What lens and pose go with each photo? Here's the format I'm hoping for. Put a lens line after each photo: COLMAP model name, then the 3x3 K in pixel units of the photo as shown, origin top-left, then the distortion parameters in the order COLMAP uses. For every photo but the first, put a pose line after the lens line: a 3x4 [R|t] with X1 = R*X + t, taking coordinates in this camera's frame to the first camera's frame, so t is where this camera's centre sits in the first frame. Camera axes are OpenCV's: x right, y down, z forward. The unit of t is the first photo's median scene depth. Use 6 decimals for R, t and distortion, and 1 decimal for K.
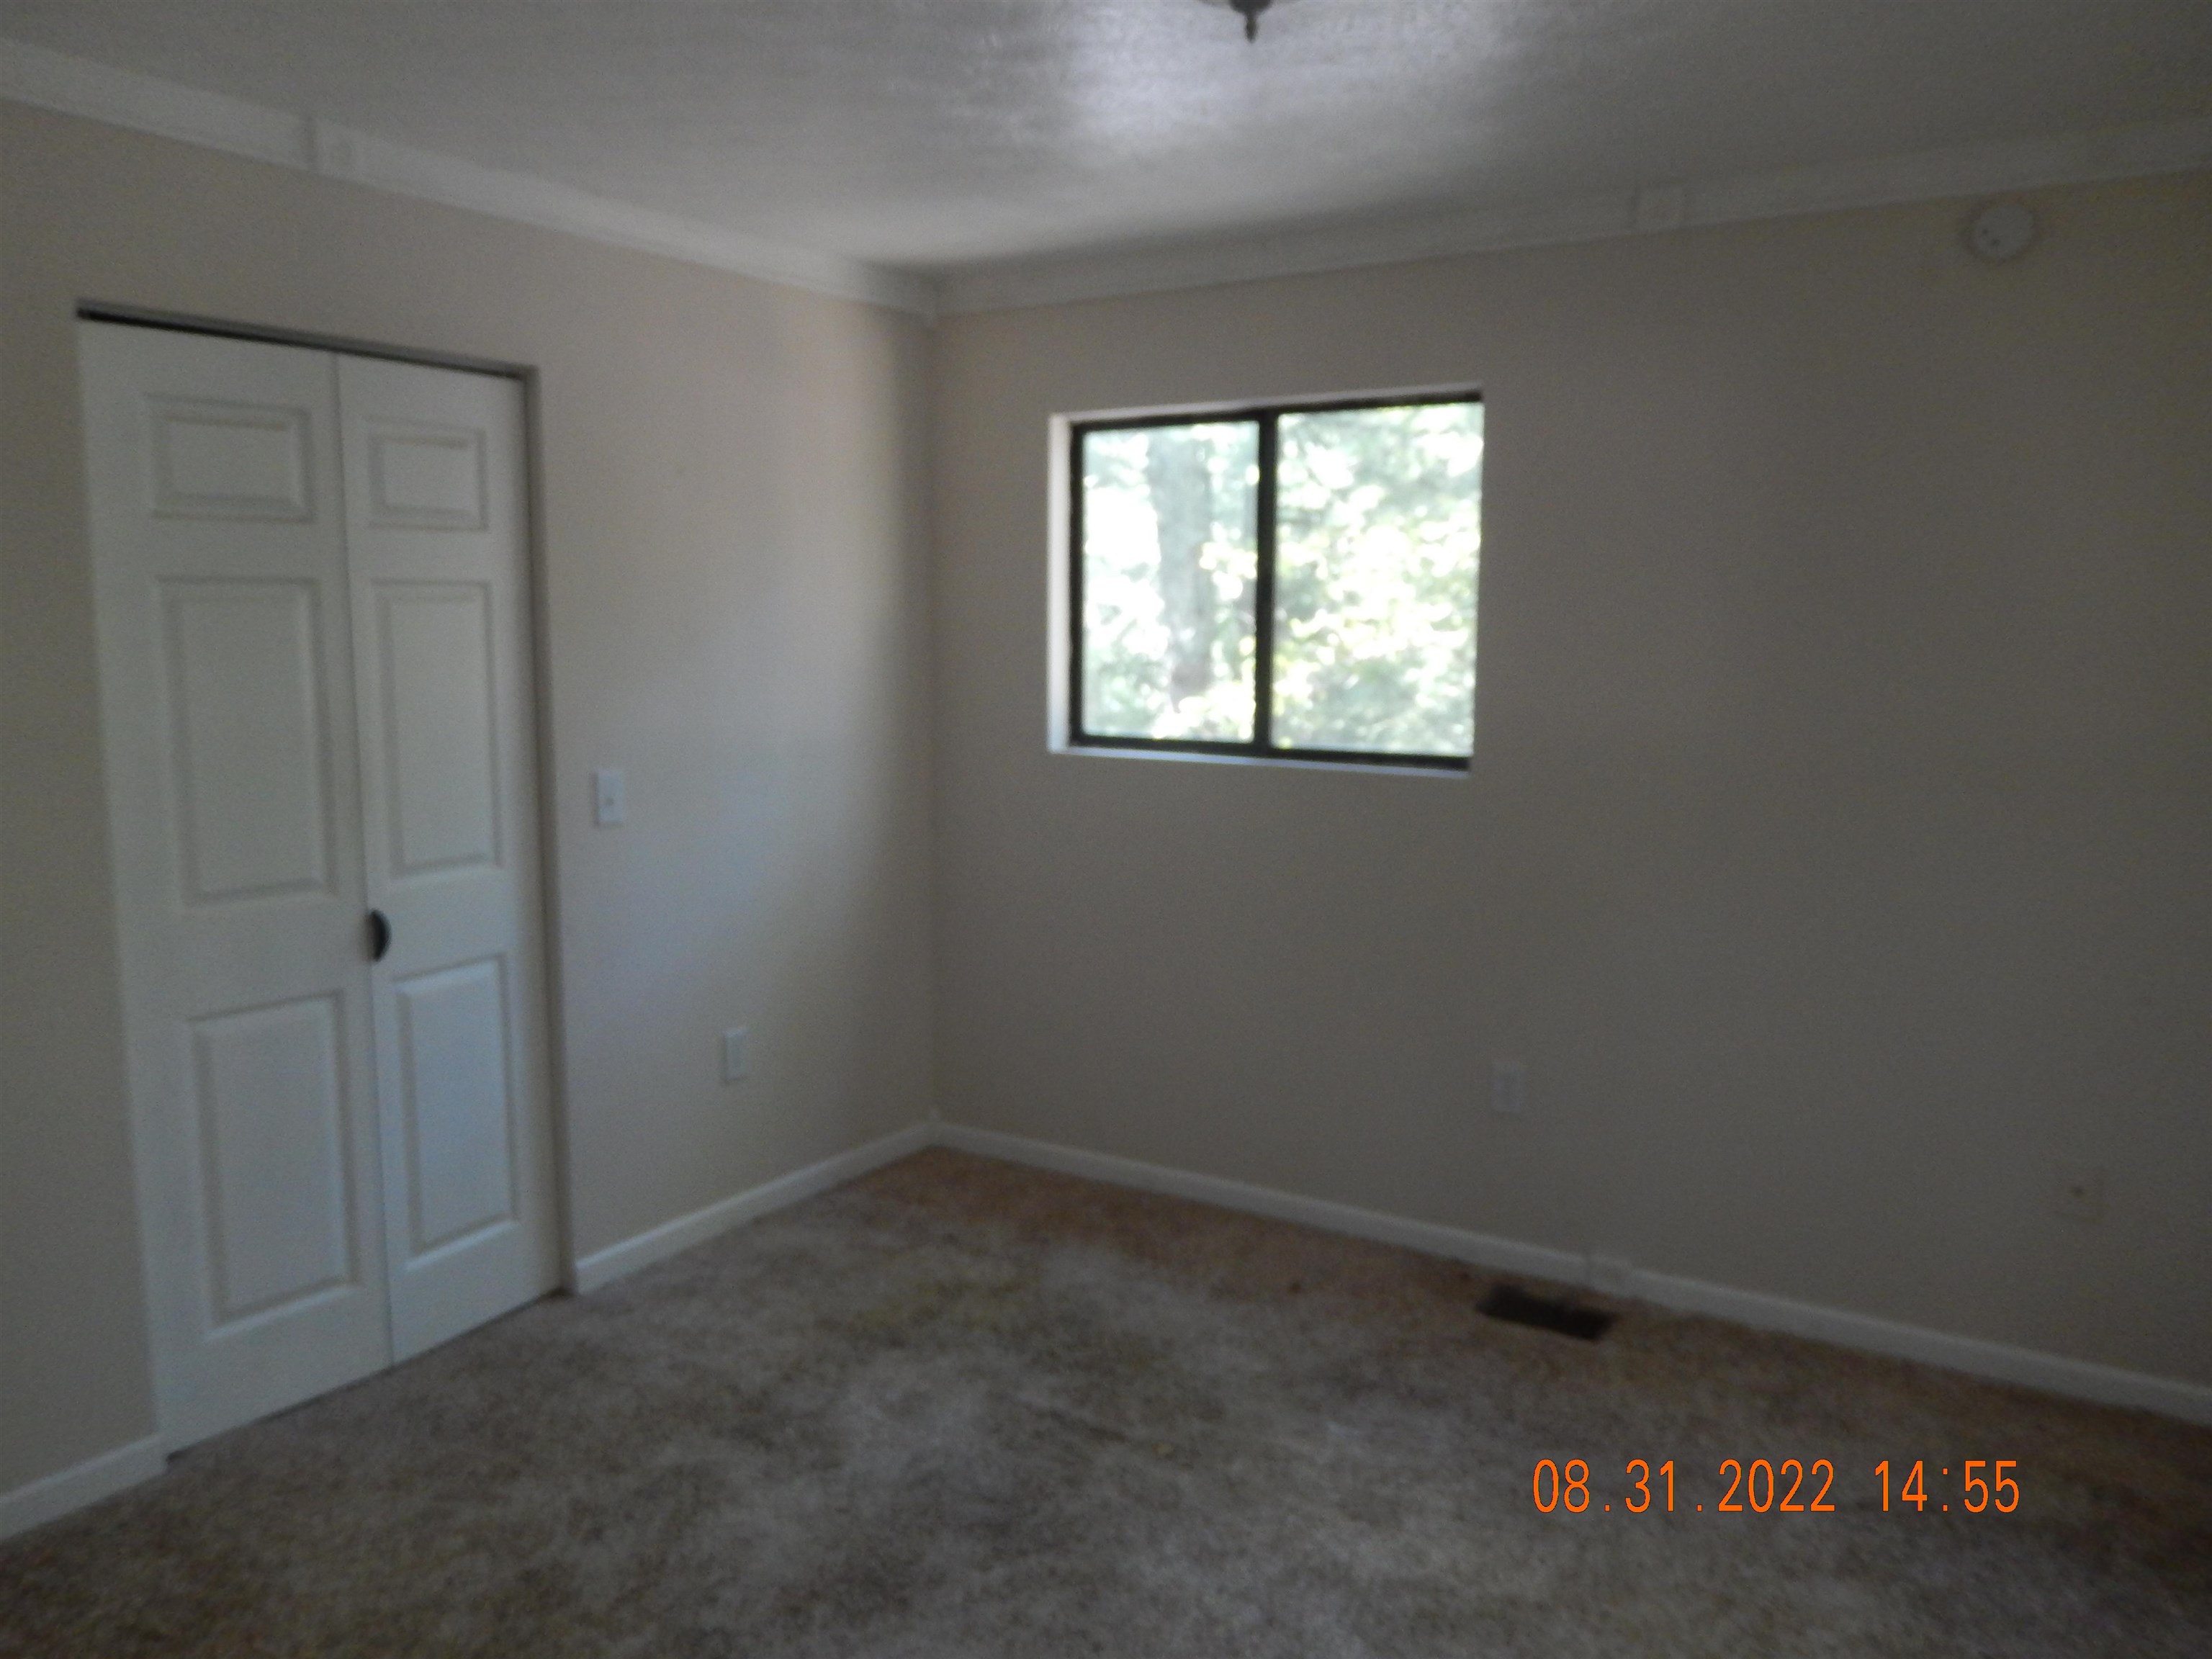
lens RADIAL K [[1659.8, 0, 1106.0], [0, 1659.8, 829.5], [0, 0, 1]] dist [-0.000460, -0.005078]
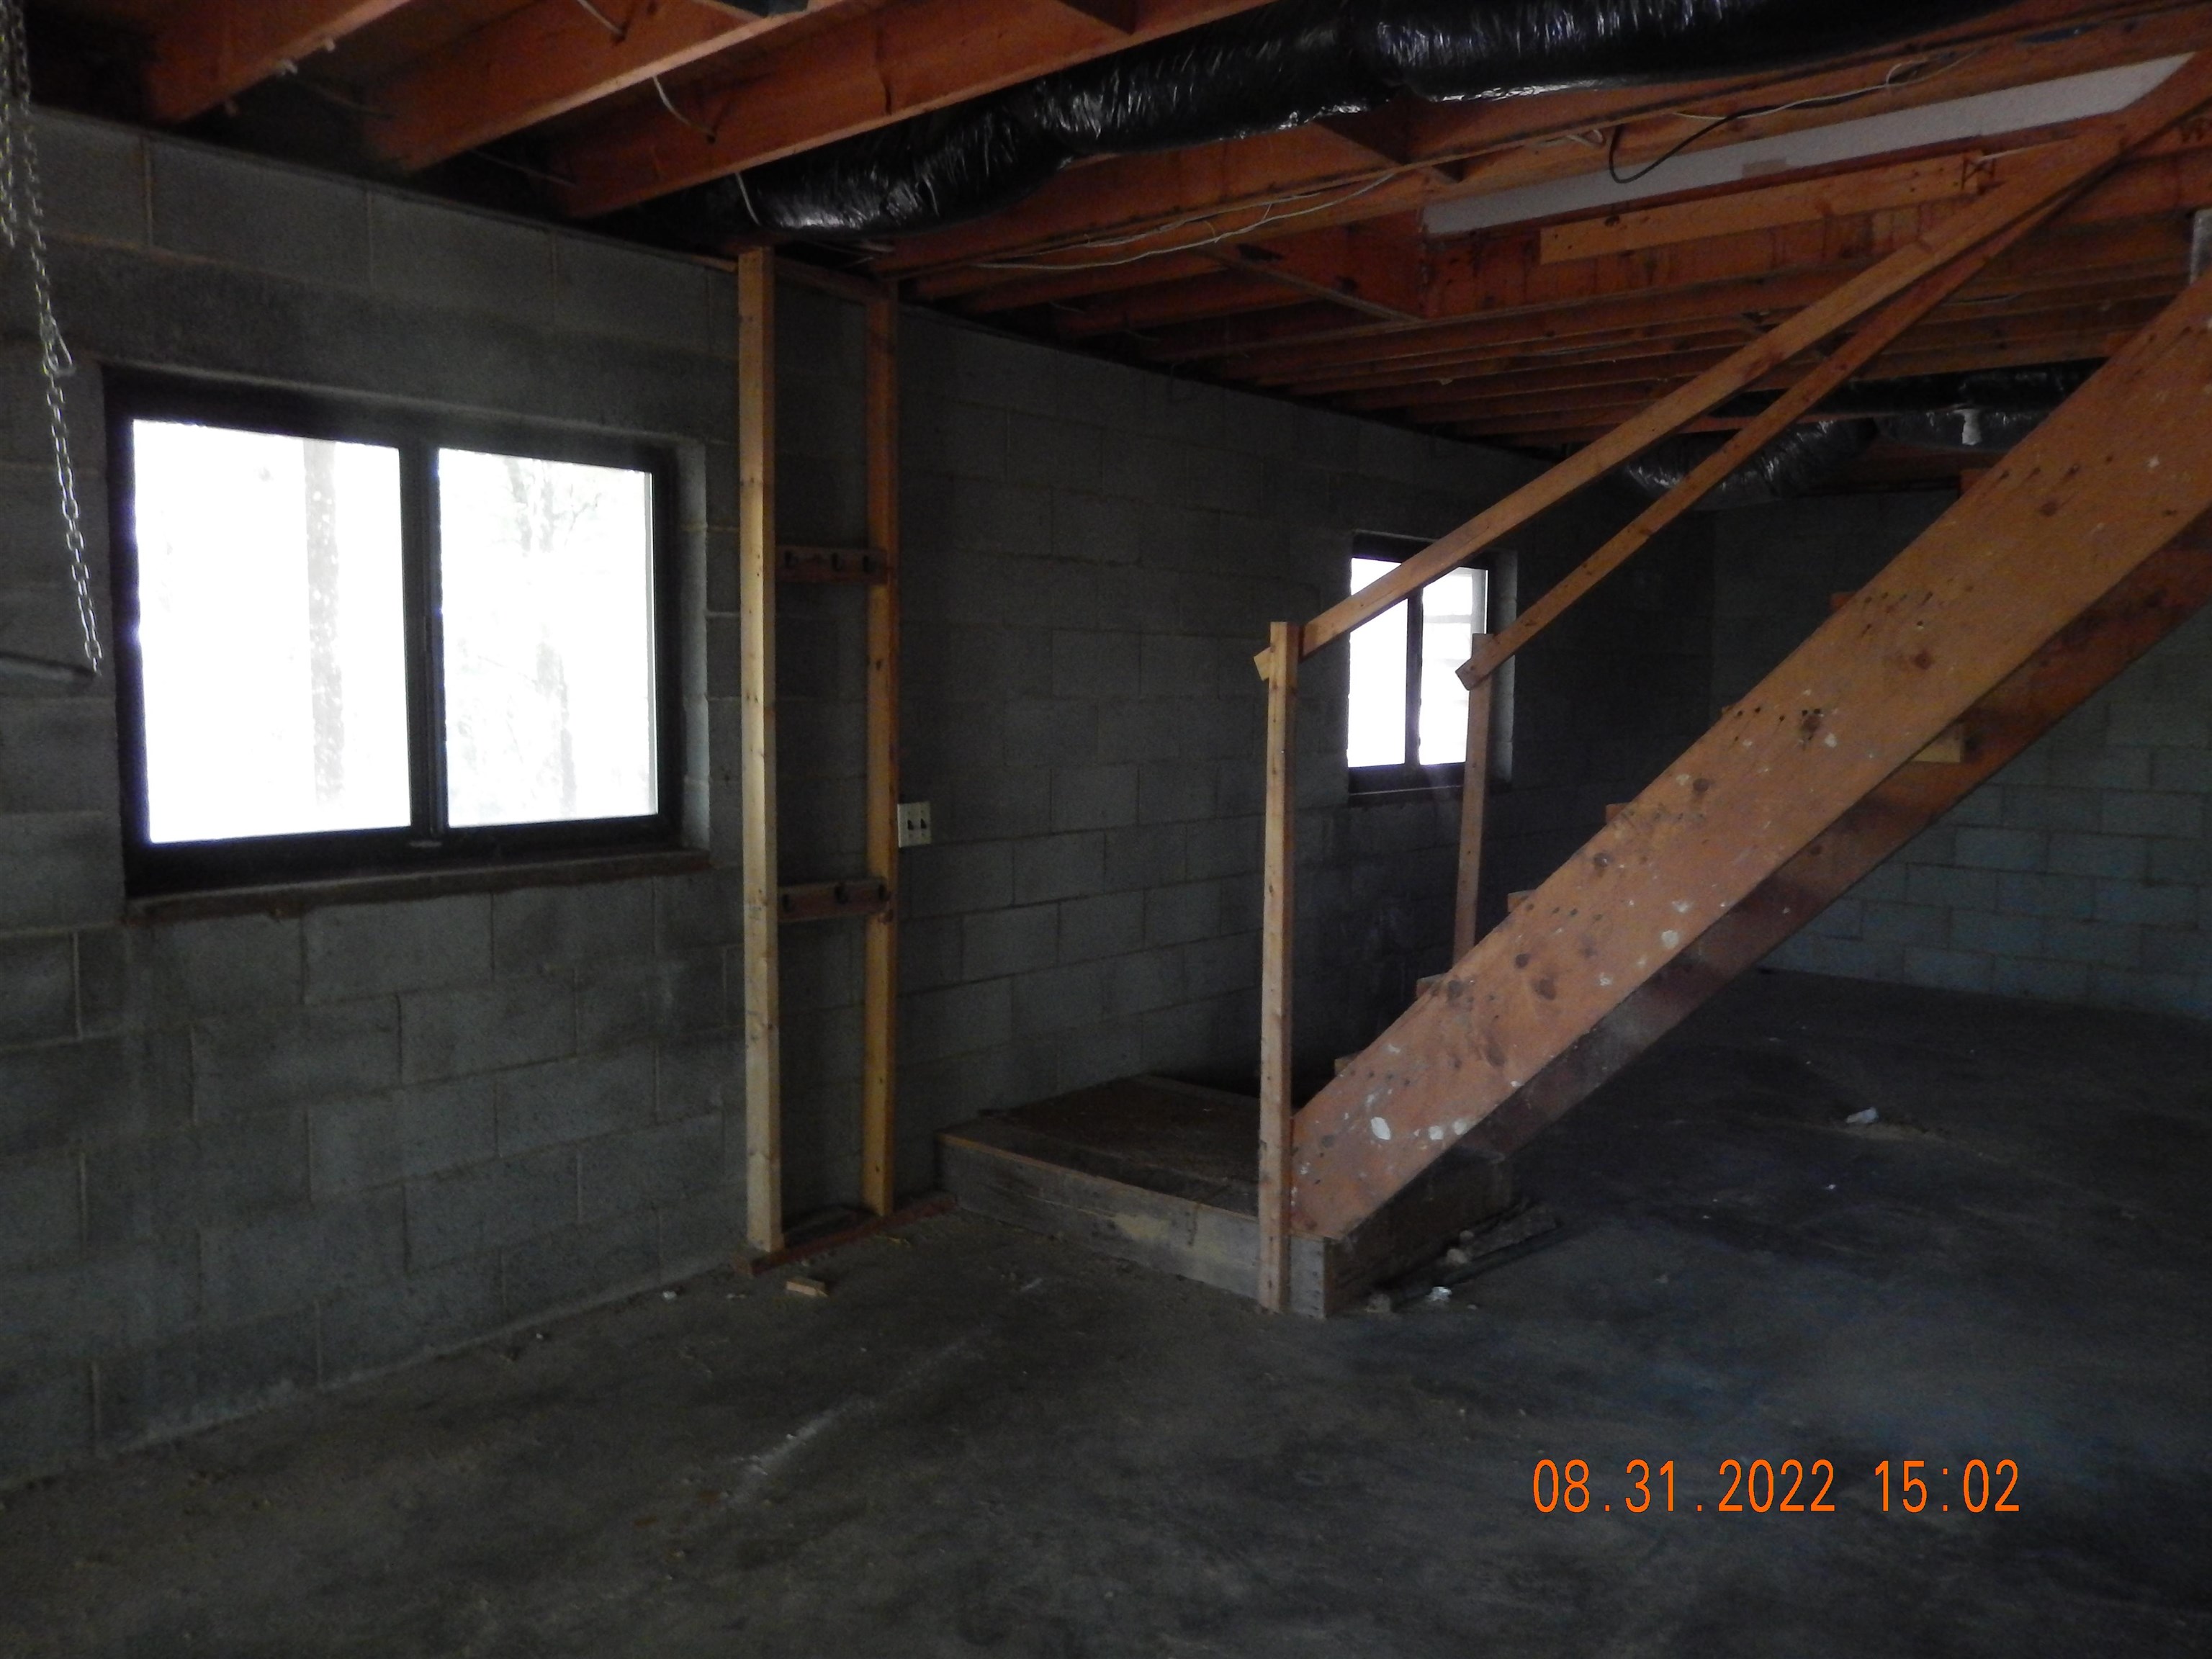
lens RADIAL K [[1659.8, 0, 1106.0], [0, 1659.8, 829.5], [0, 0, 1]] dist [-0.000460, -0.005078]
pose [[0.127881, -0.085020, 0.988139, -0.737793], [0.123011, 0.989986, 0.069259, -0.072066], [-0.984131, 0.112695, 0.137059, 0.589534]]
